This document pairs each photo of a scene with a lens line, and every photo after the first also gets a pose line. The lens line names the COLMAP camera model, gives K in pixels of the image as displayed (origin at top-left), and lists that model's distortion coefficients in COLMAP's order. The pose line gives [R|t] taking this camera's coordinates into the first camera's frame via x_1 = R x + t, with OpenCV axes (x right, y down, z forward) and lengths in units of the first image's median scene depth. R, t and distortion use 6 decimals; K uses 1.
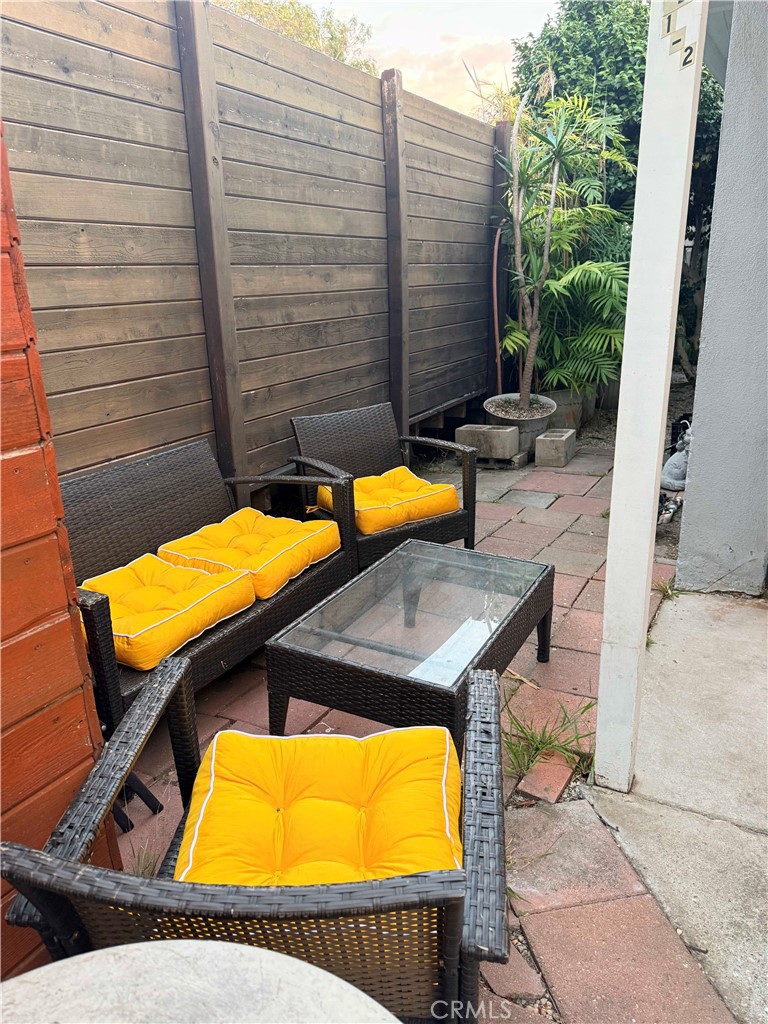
lens RADIAL K [[718.1, 0, 378.9], [0, 718.1, 499.2], [0, 0, 1]] dist [0.114234, -0.197907]
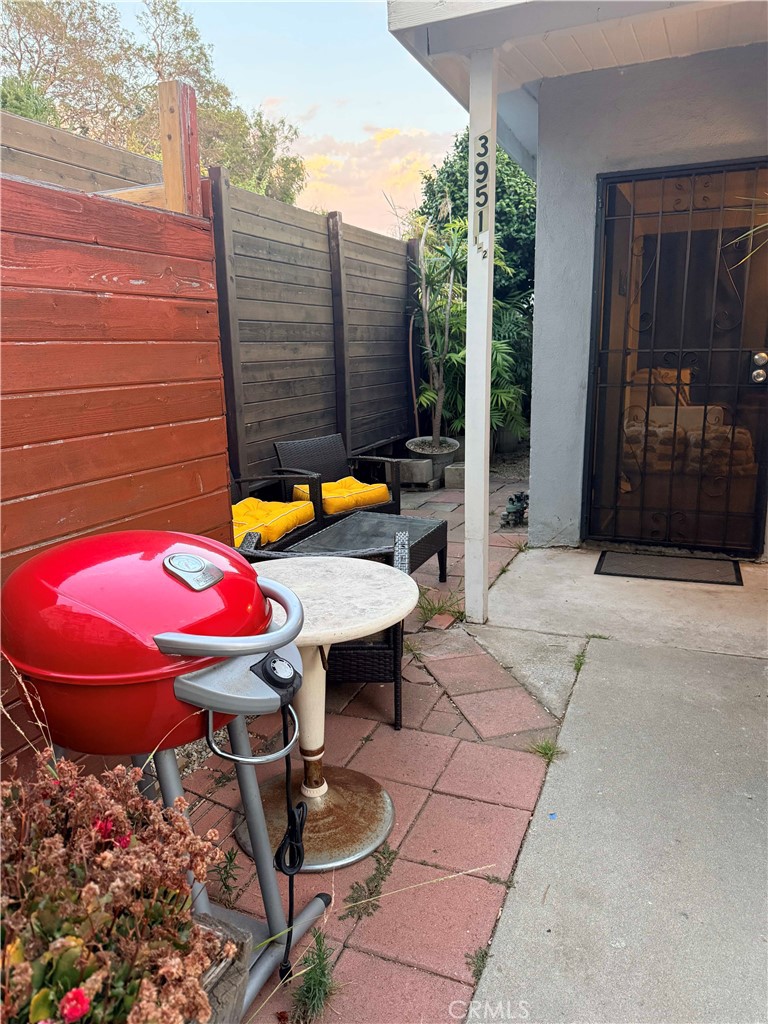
lens RADIAL K [[718.1, 0, 378.9], [0, 718.1, 499.2], [0, 0, 1]] dist [0.114234, -0.197907]
pose [[0.995004, -0.016141, 0.098518, -0.045629], [0.025221, 0.995473, -0.091634, 0.115511], [-0.096593, 0.093661, 0.990907, -0.381127]]
